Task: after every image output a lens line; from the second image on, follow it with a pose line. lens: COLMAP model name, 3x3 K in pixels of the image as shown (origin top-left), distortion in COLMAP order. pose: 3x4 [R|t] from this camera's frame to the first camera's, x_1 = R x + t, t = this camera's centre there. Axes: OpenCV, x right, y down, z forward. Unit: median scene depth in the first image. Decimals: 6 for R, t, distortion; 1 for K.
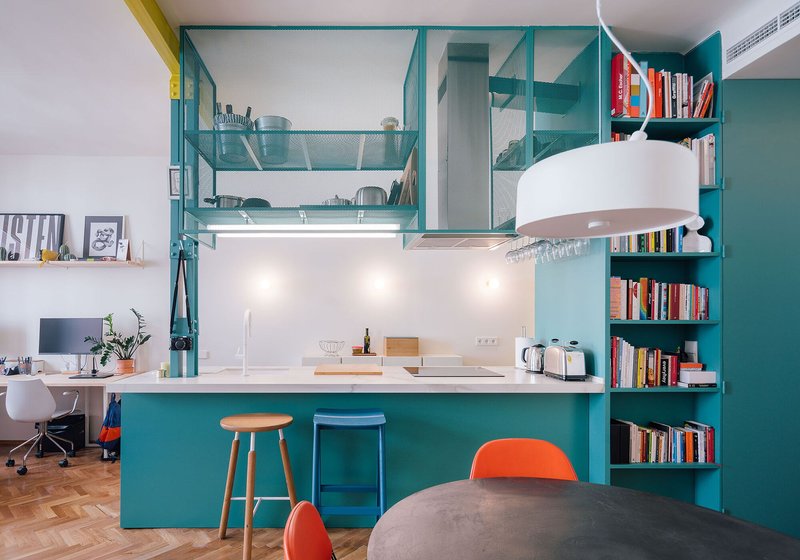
lens RADIAL K [[425.3, 0, 401.6], [0, 425.3, 308.6], [0, 0, 1]] dist [-0.003958, -0.000588]
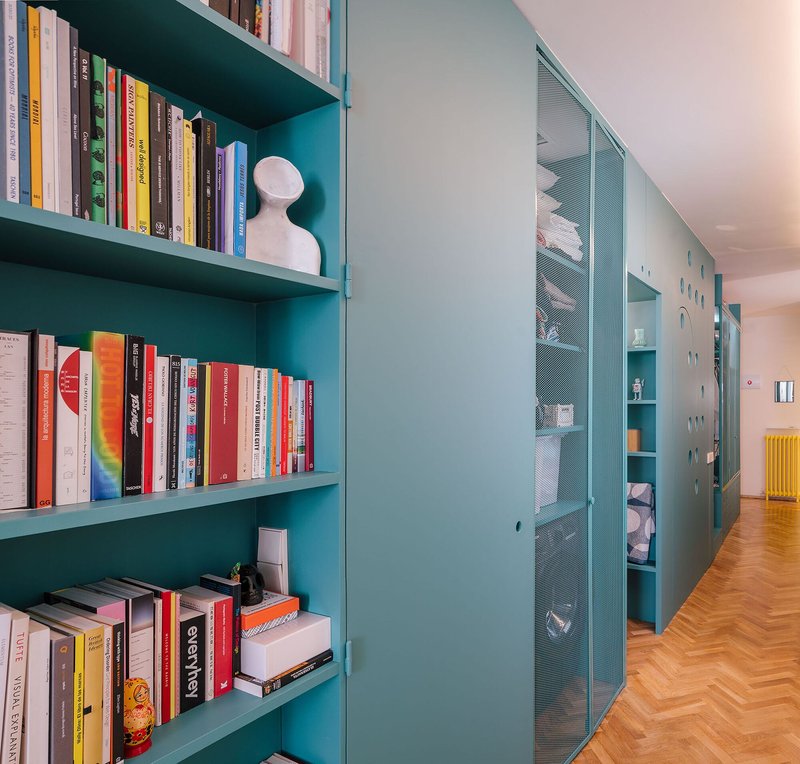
lens RADIAL K [[632.4, 0, 400.0], [0, 632.4, 382.0], [0, 0, 1]] dist [-0.008359, -0.001738]
pose [[0.706403, 0.025381, 0.707355, 0.416316], [0.007532, 0.999031, -0.043369, -0.025247], [-0.707770, 0.035964, 0.705527, 0.598069]]
